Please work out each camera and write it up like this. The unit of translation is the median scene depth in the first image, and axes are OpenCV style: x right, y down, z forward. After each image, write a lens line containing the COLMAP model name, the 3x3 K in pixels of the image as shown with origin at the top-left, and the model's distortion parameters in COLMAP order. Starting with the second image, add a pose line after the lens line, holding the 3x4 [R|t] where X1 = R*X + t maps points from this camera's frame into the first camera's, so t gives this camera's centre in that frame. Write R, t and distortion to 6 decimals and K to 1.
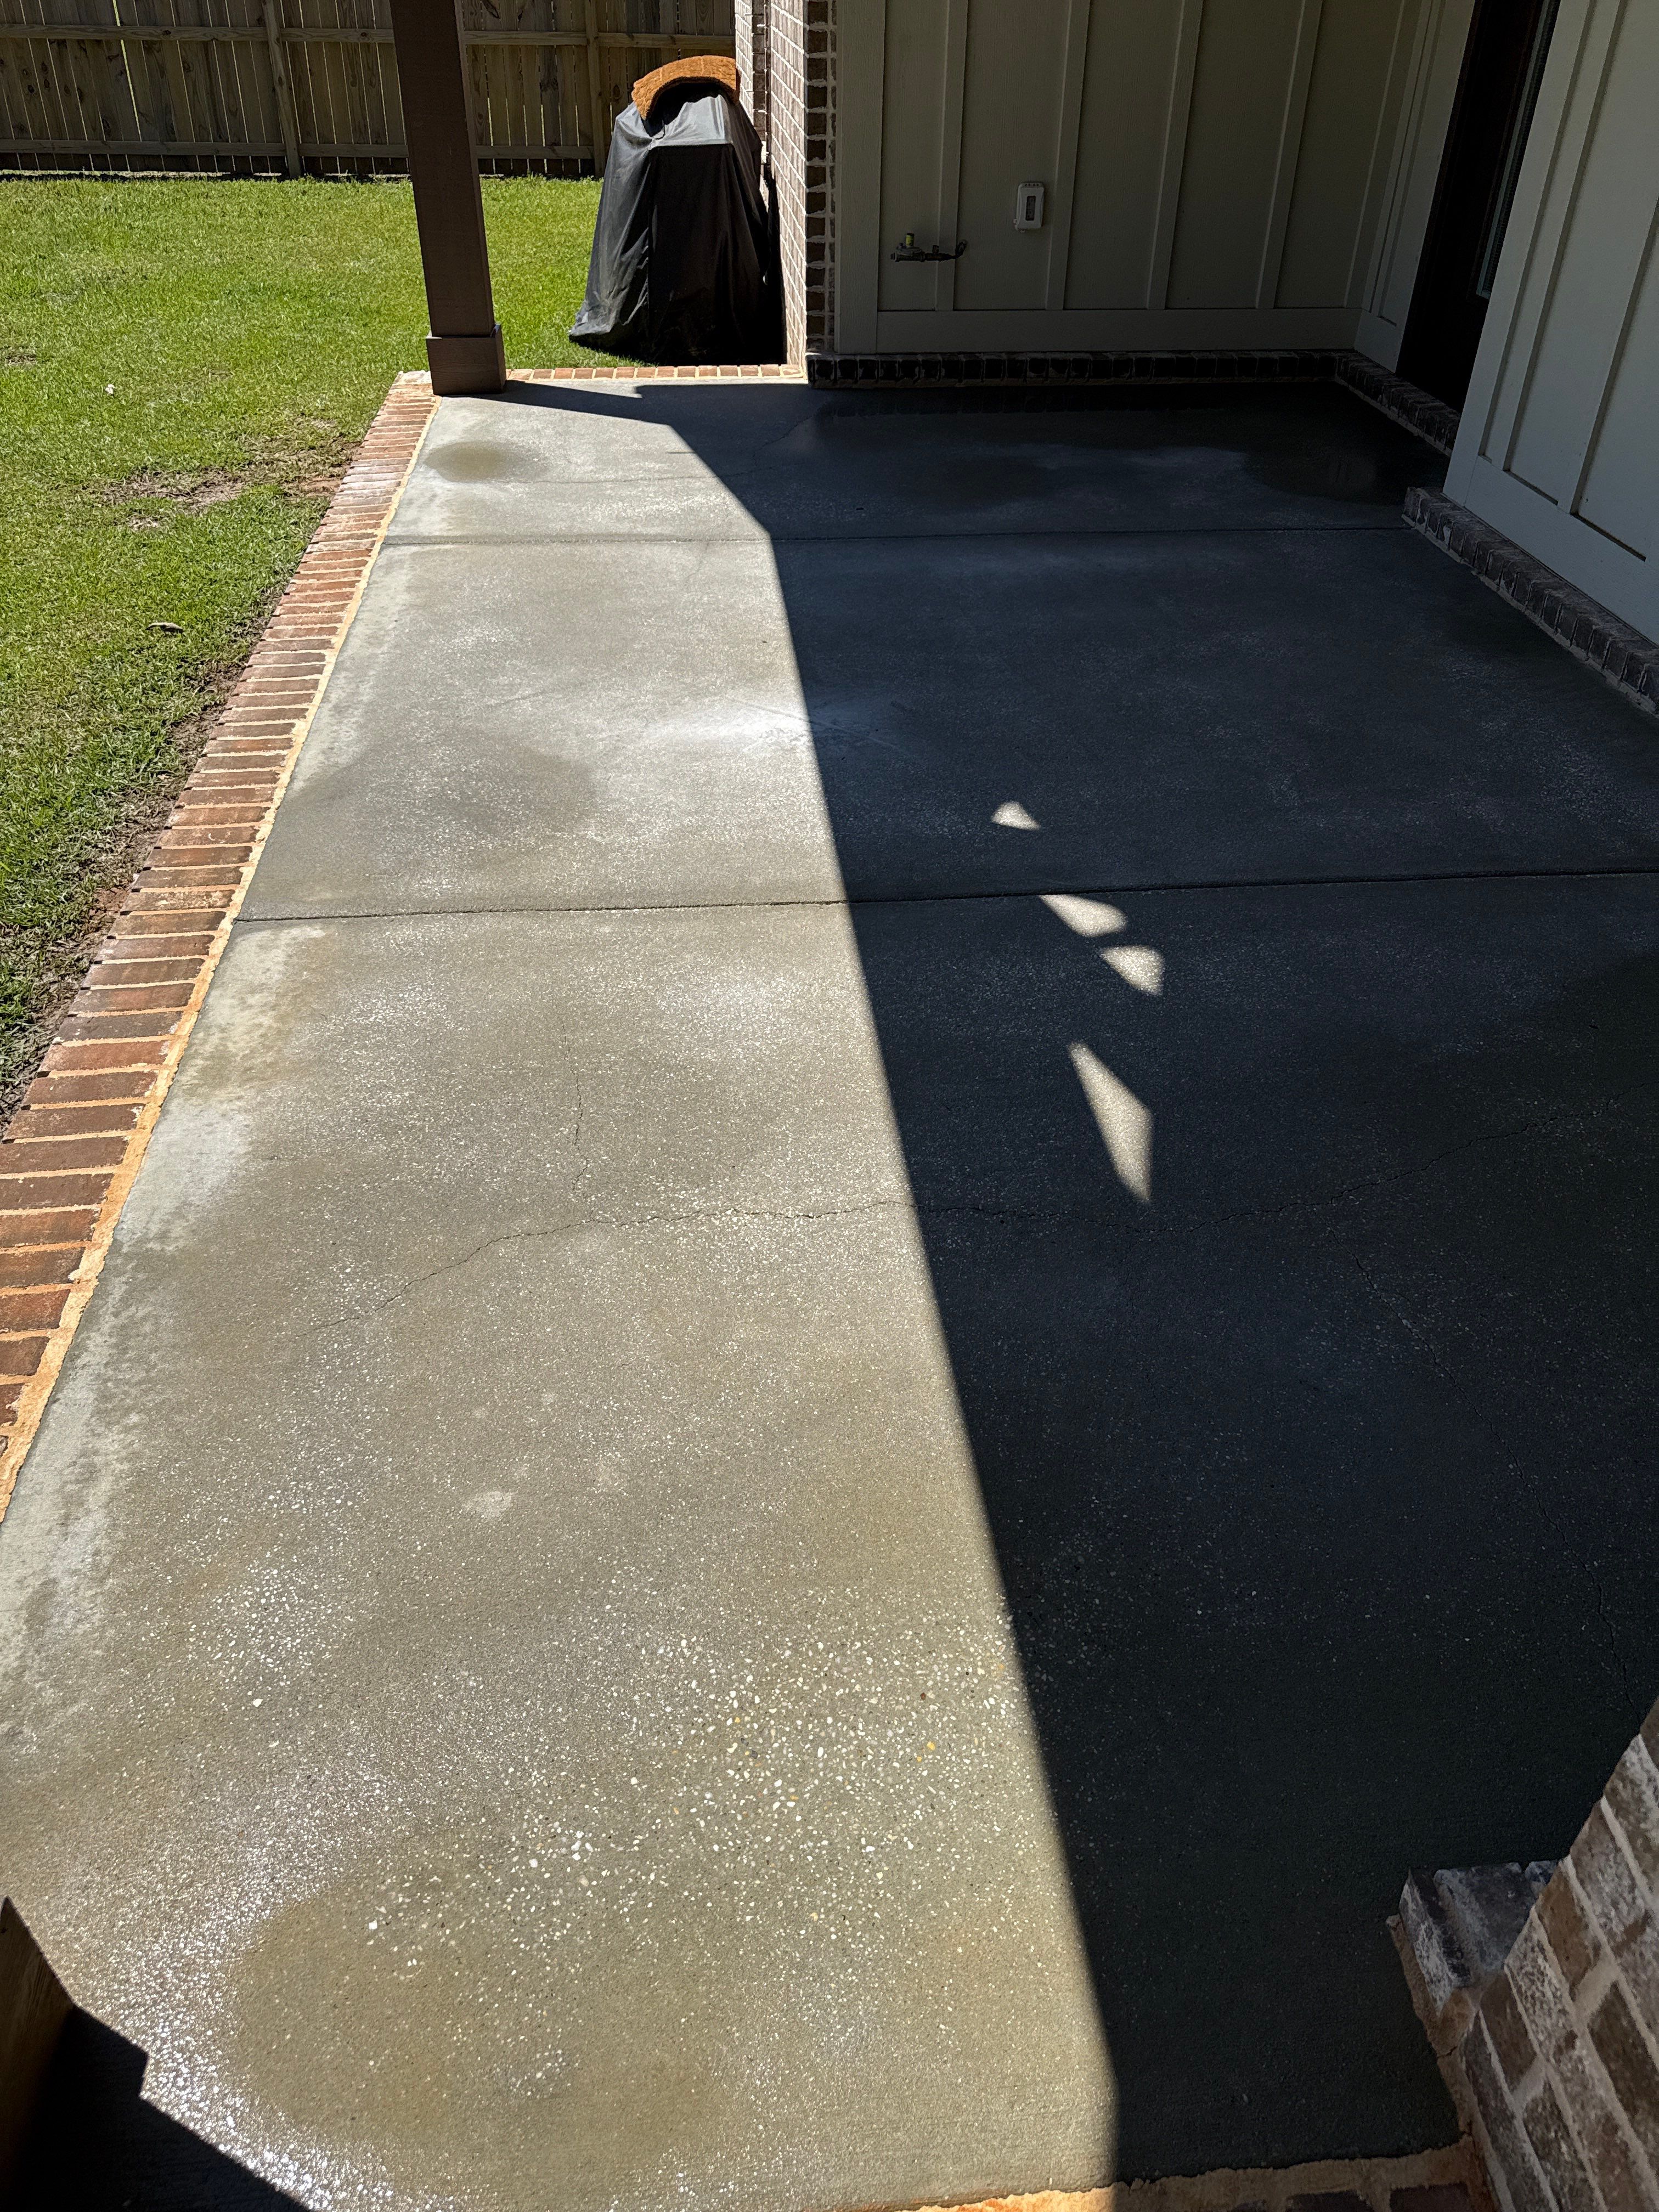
lens RADIAL K [[1600.9, 0, 810.6], [0, 1600.9, 1096.2], [0, 0, 1]] dist [0.008256, -0.002826]
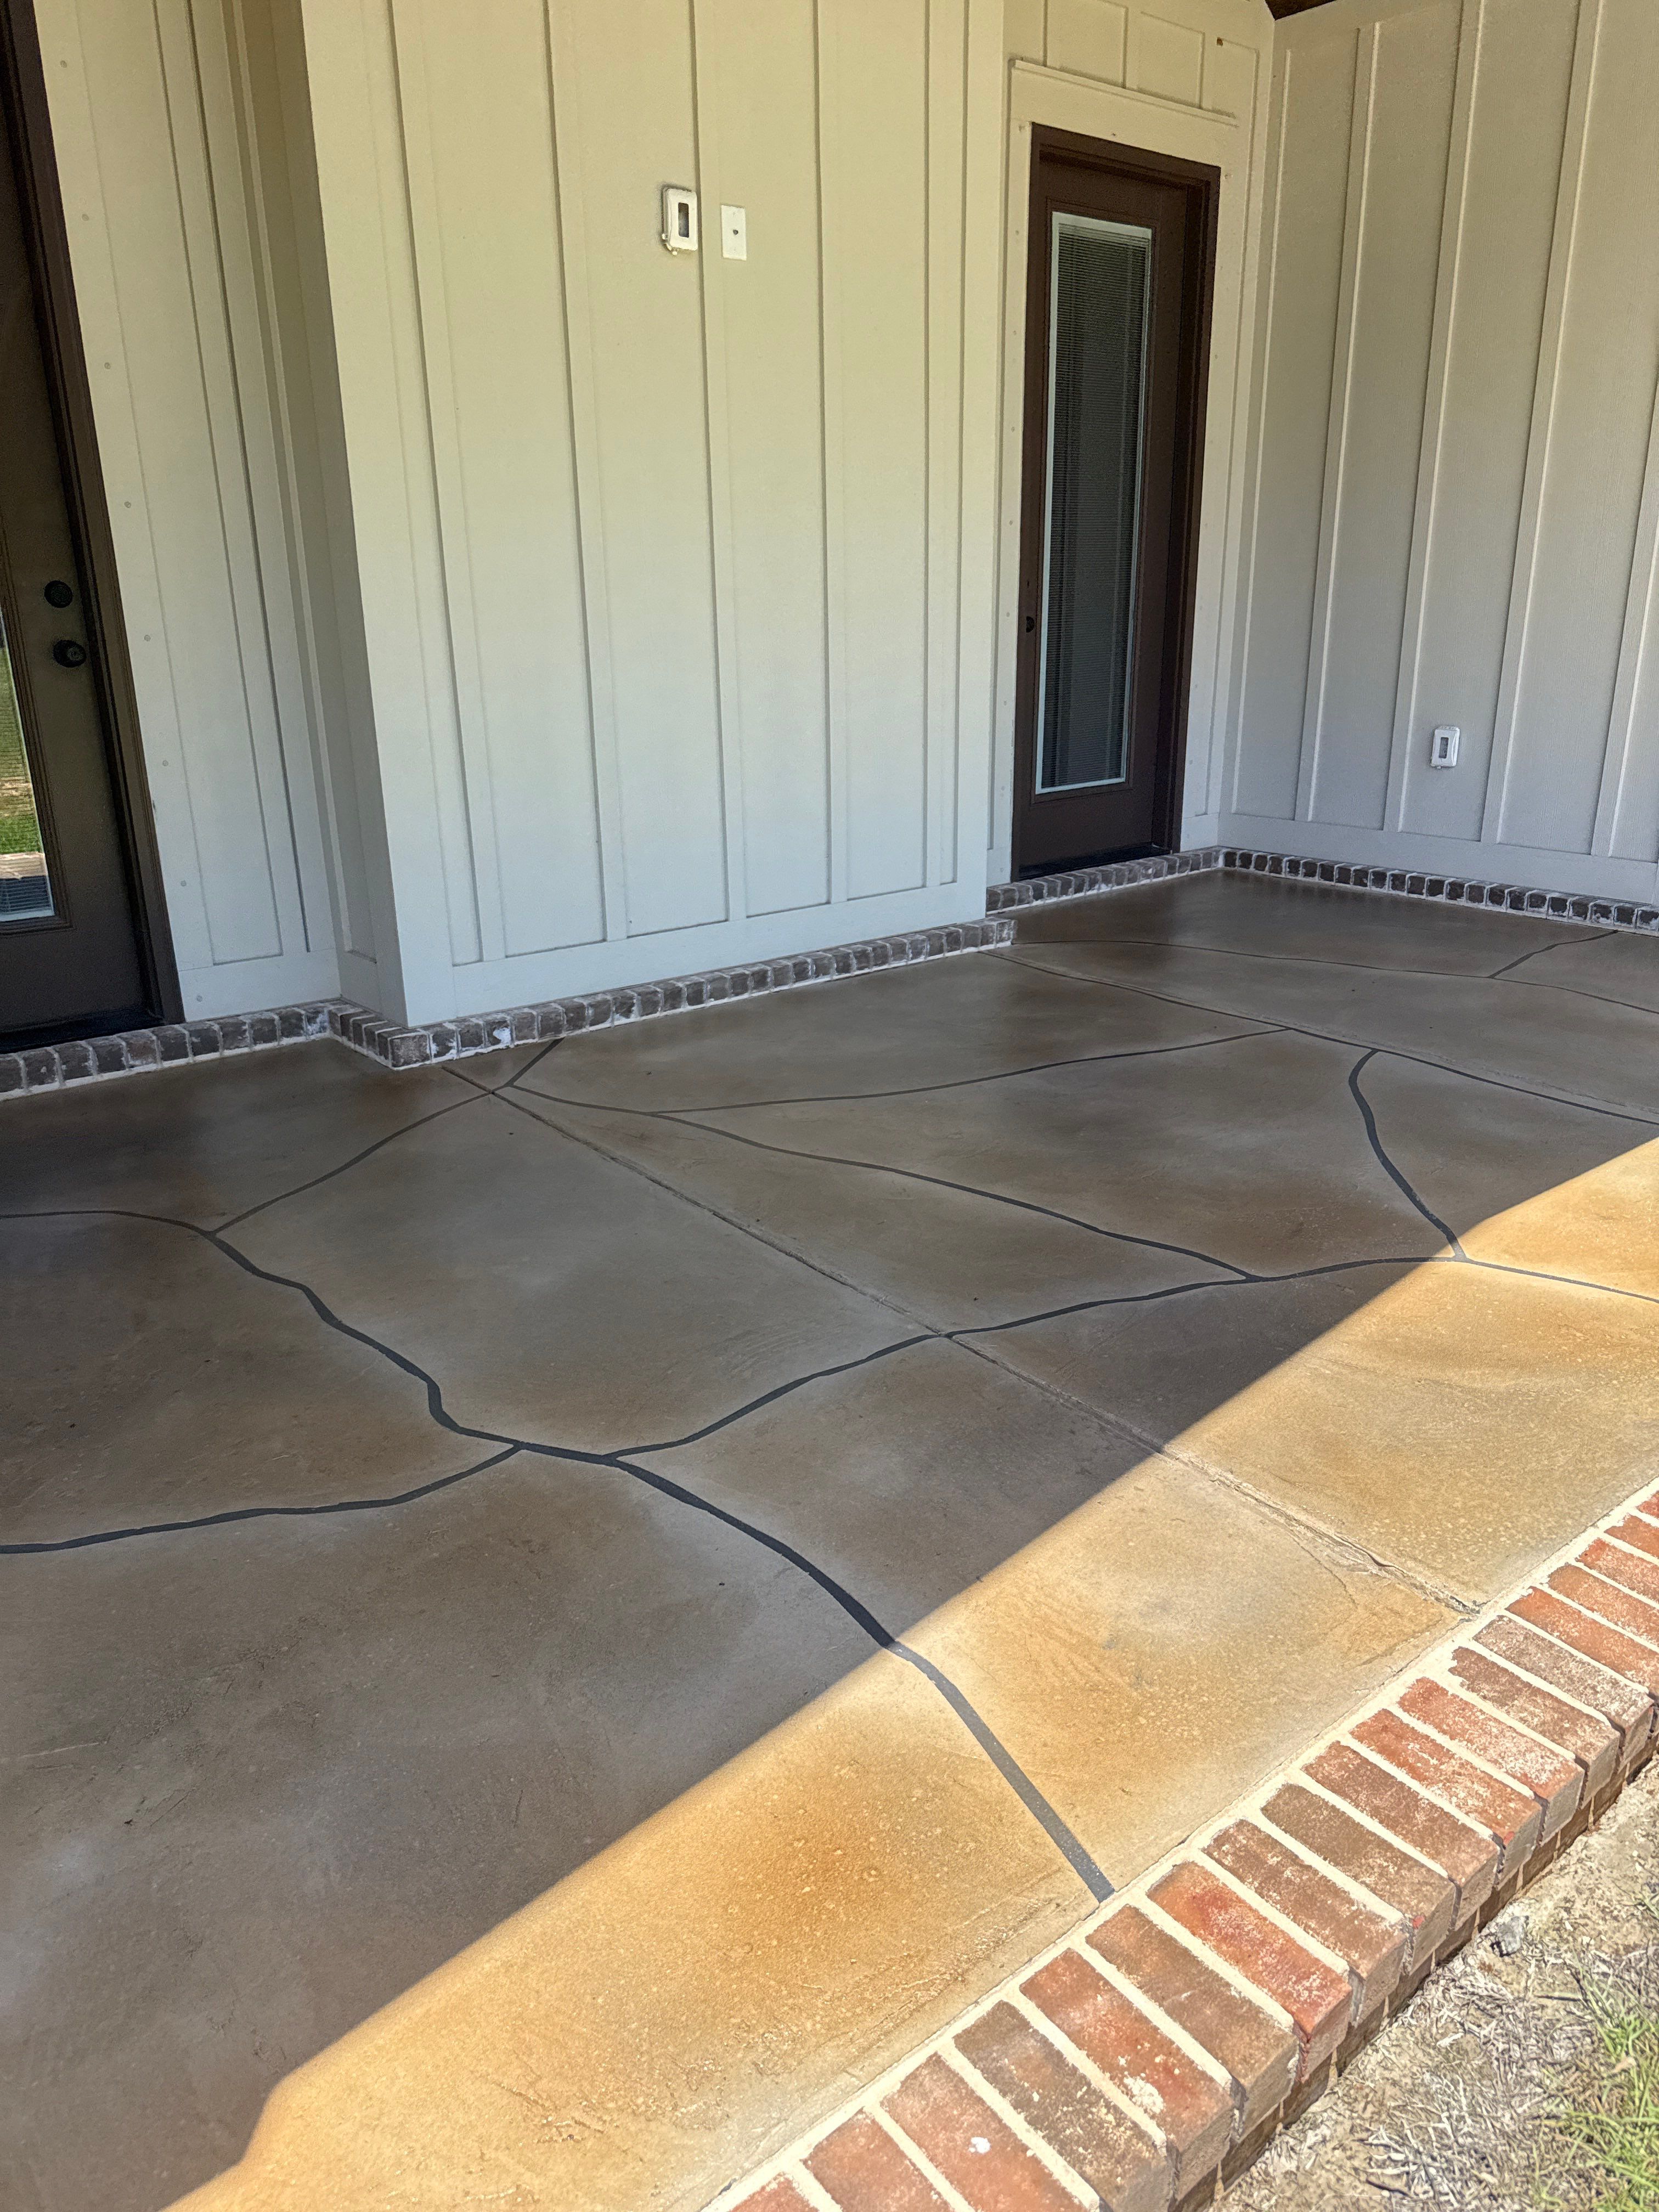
lens RADIAL K [[1546.8, 0, 840.9], [0, 1546.8, 1110.2], [0, 0, 1]] dist [0.090588, -0.143642]
pose [[-0.566540, -0.263831, 0.780657, -0.370175], [0.494612, 0.648848, 0.578235, -0.605270], [-0.659084, 0.713715, -0.237104, 0.888489]]
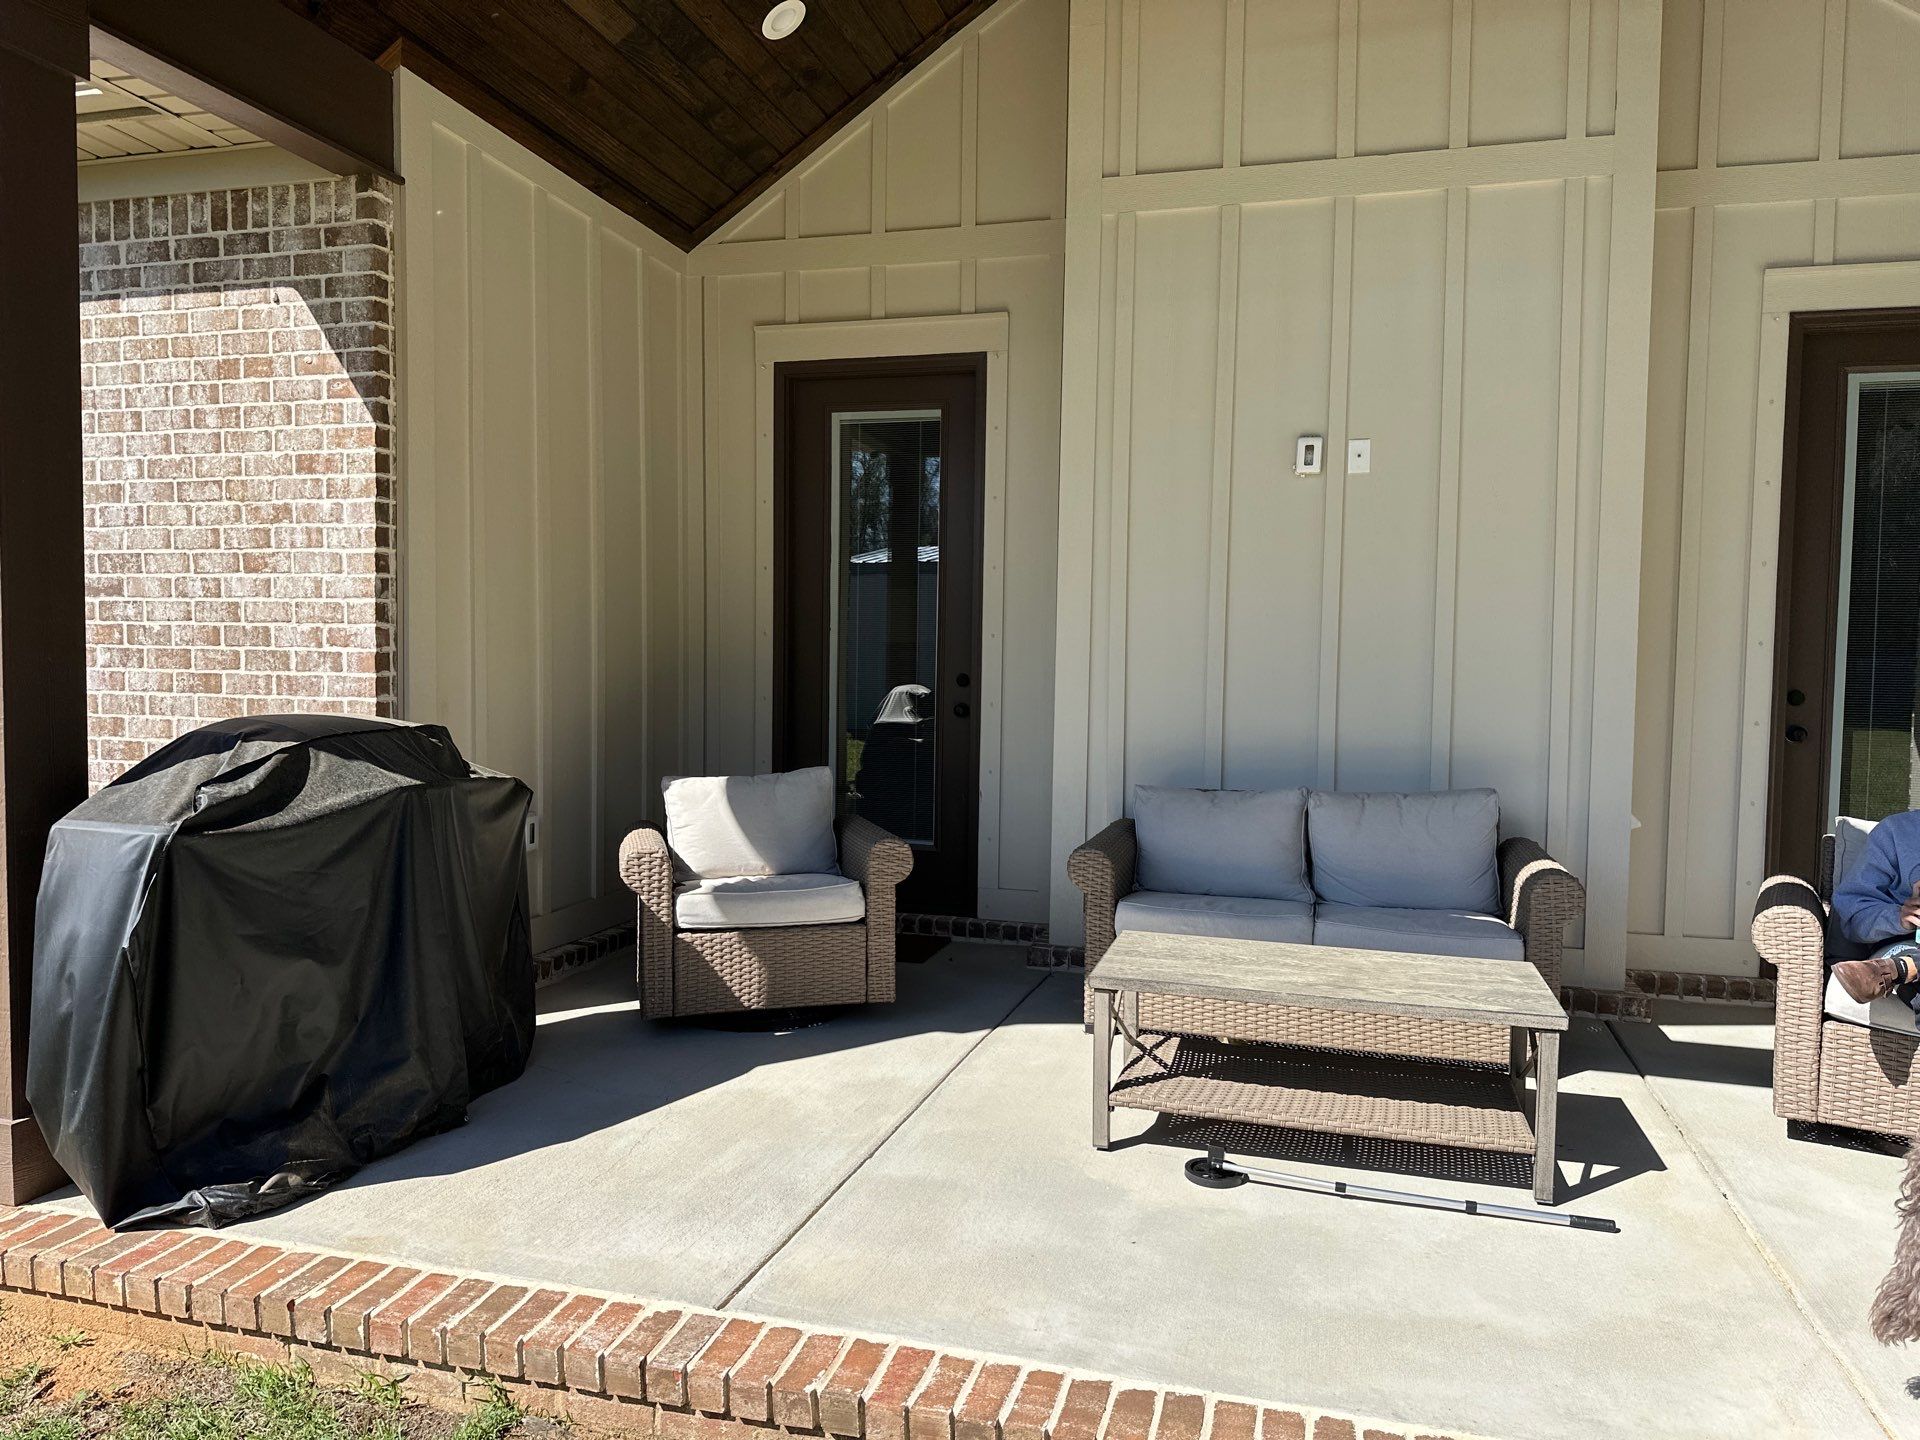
lens RADIAL K [[1342.6, 0, 960.0], [0, 1342.6, 720.0], [0, 0, 1]] dist [0.090588, -0.143642]
pose [[0.343767, -0.040279, 0.938191, -0.615052], [0.546544, 0.821011, -0.165014, -0.318715], [-0.763619, 0.569489, 0.304251, 0.476760]]
